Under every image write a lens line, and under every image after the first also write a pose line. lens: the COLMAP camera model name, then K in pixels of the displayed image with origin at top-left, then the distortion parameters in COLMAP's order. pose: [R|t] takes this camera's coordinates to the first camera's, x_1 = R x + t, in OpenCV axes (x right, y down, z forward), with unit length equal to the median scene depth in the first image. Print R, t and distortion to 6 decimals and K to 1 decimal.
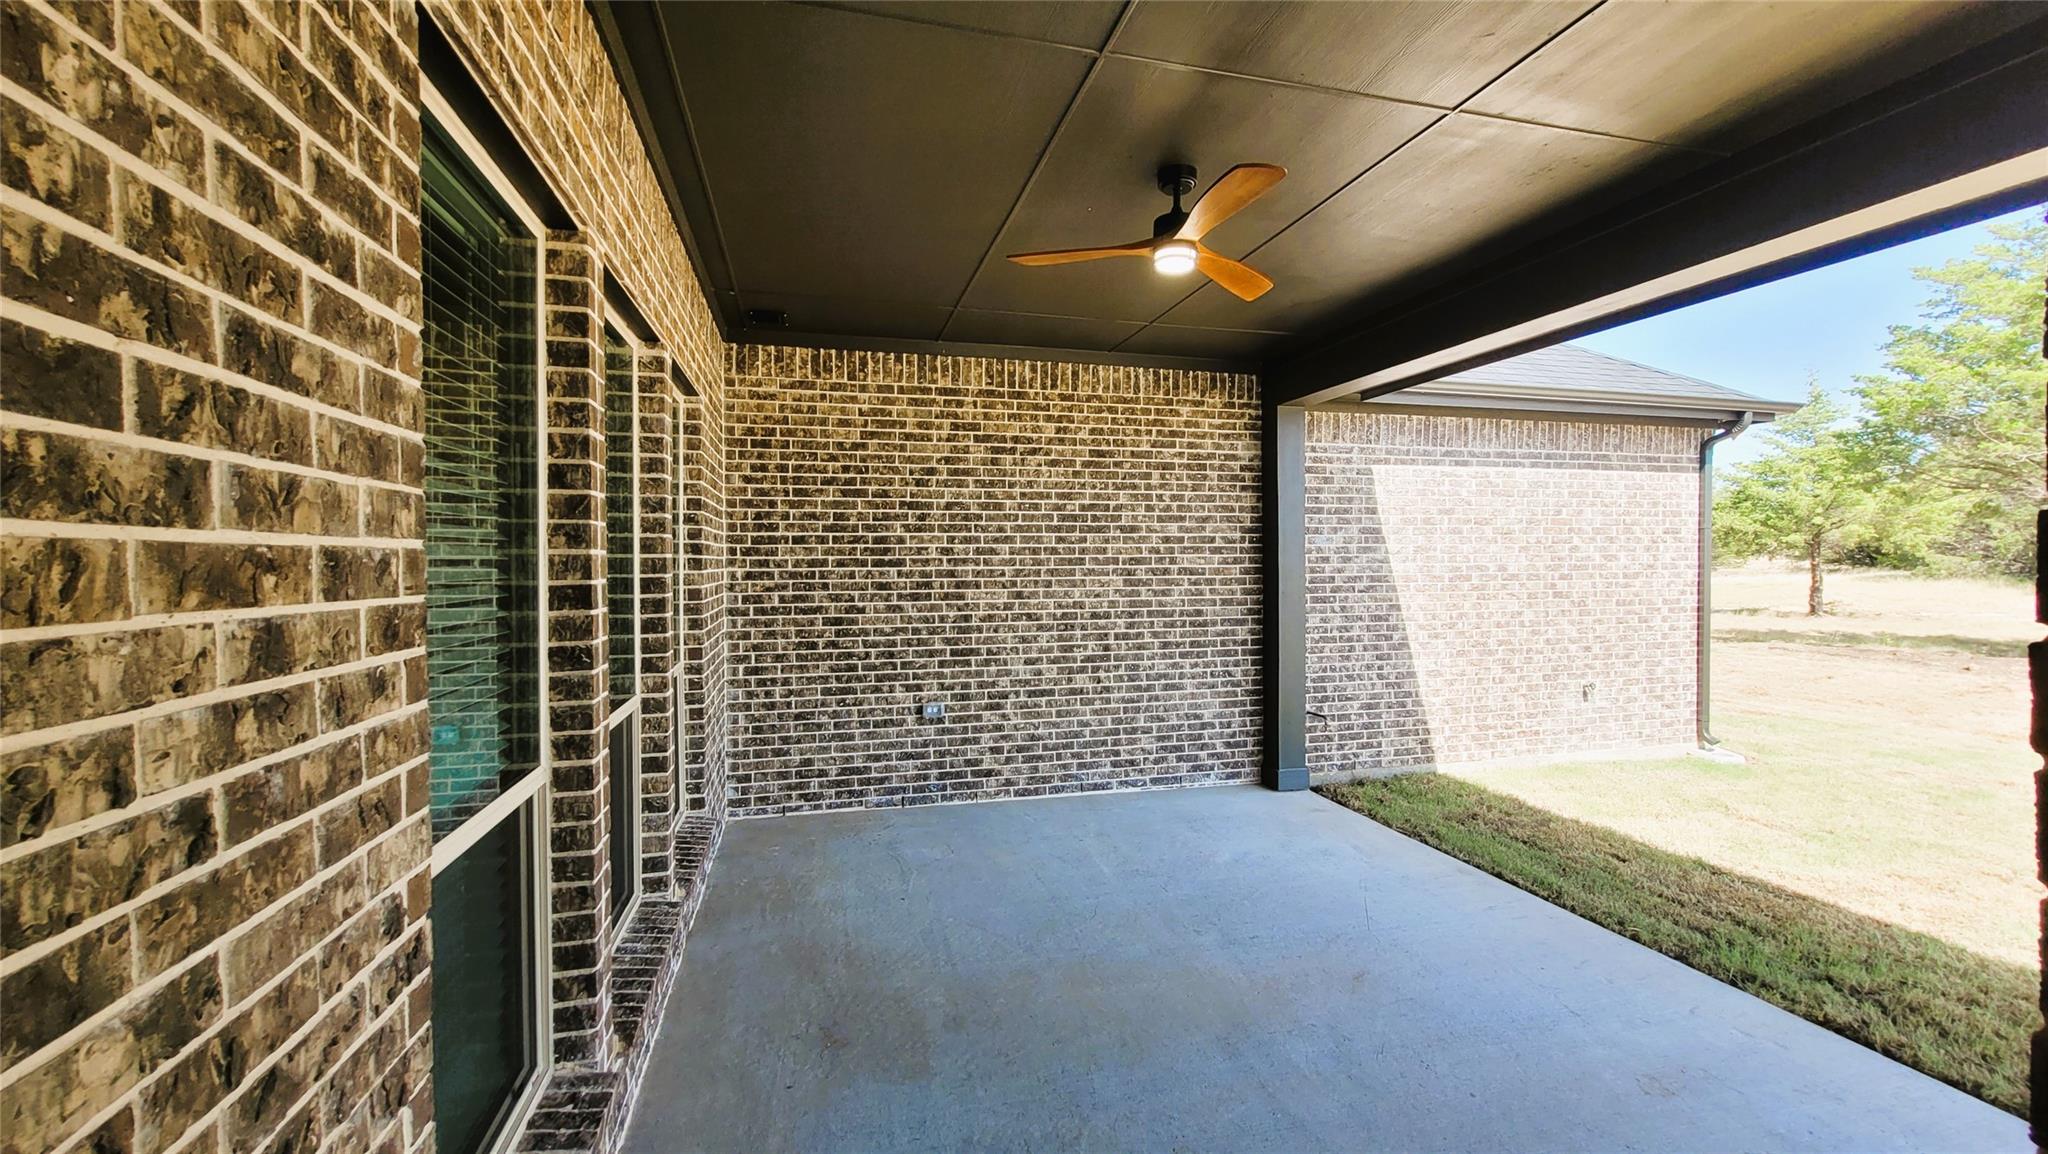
lens RADIAL K [[804.8, 0, 1016.2], [0, 804.8, 573.4], [0, 0, 1]] dist [-0.000928, -0.000146]
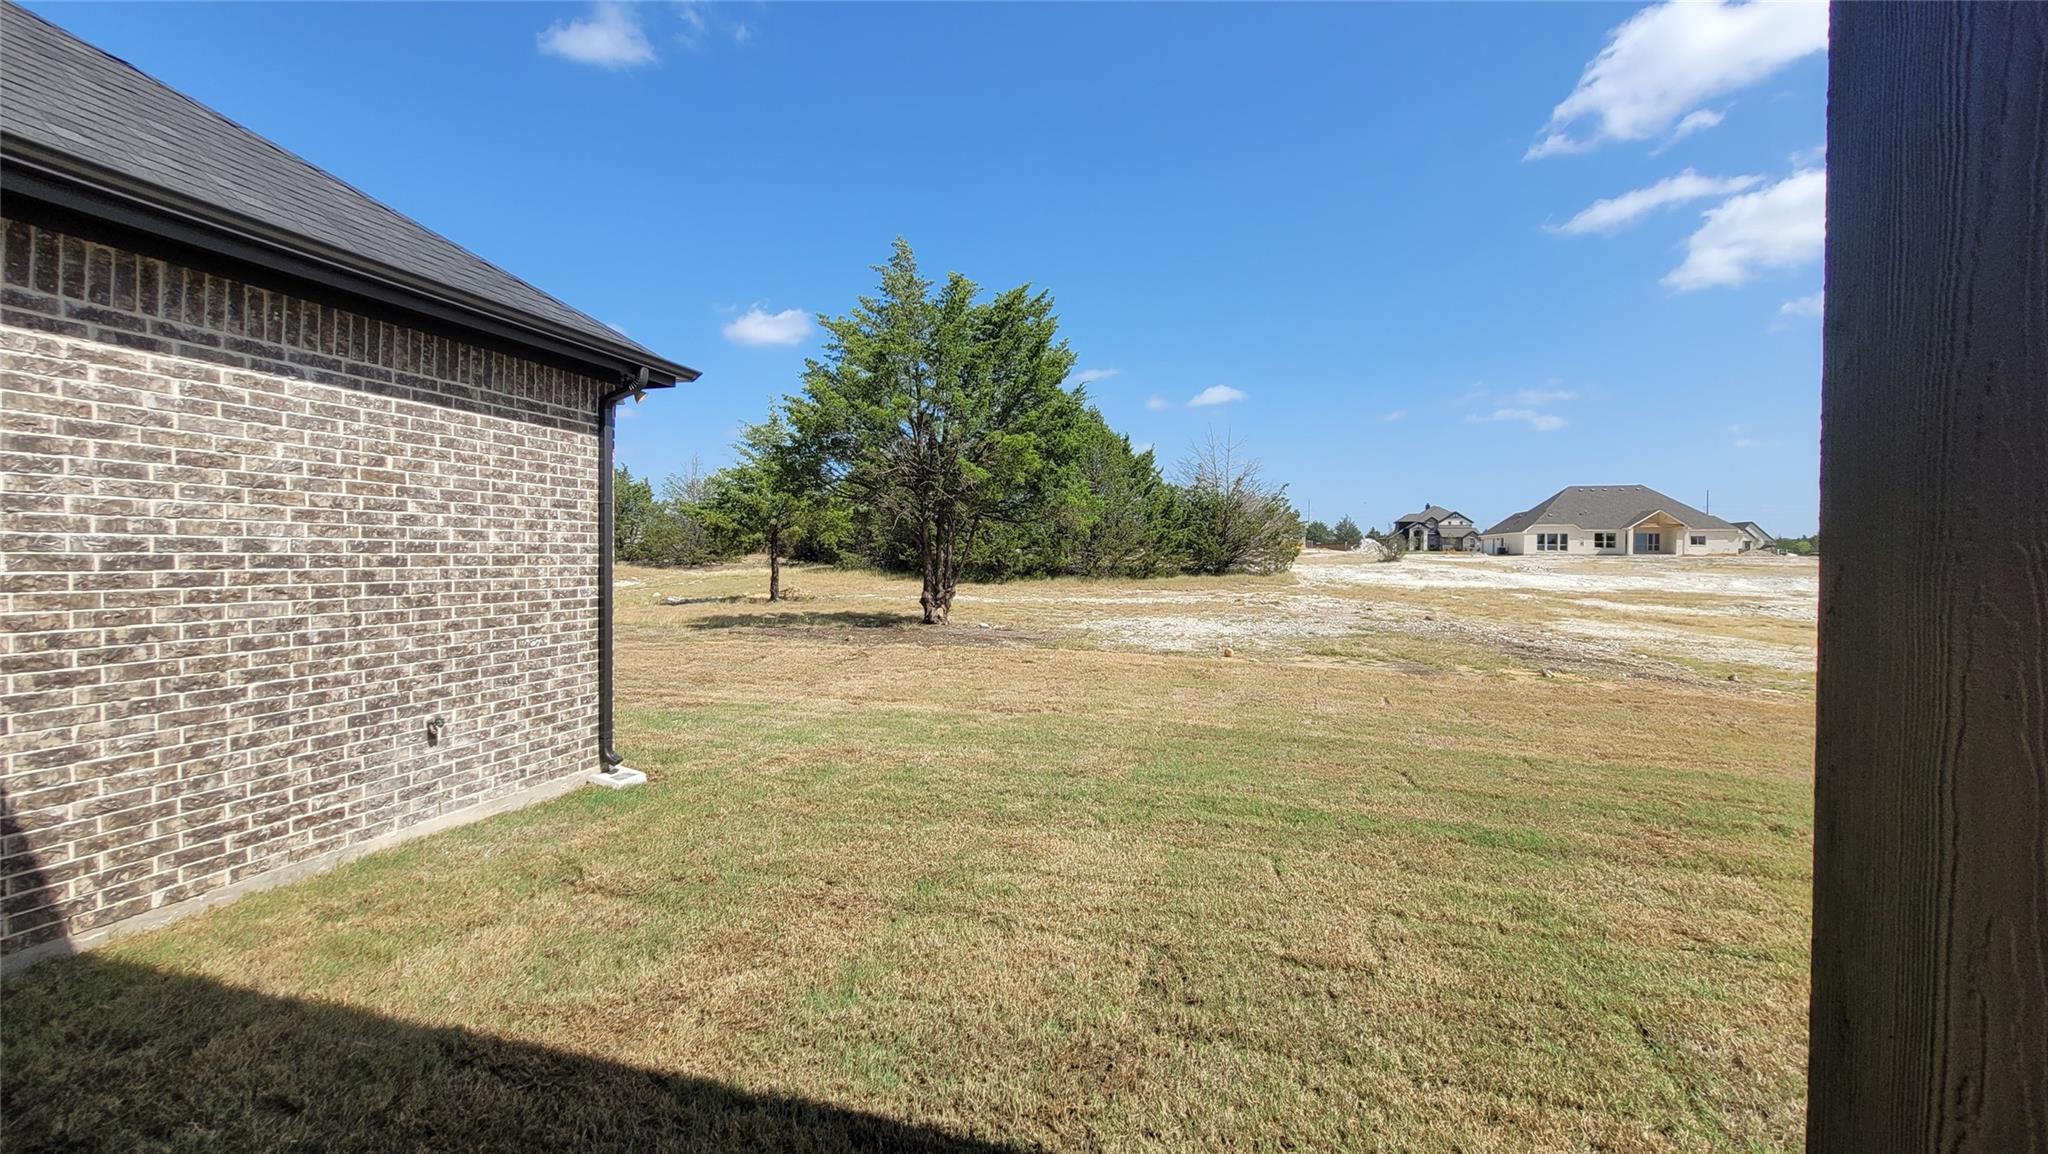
lens RADIAL K [[804.8, 0, 1023.8], [0, 804.8, 573.4], [0, 0, 1]] dist [-0.000928, -0.000146]
pose [[0.490211, -0.009713, 0.871550, 0.356145], [0.005799, 0.999952, 0.007883, 0.011322], [-0.871584, 0.001190, 0.490244, 0.228617]]
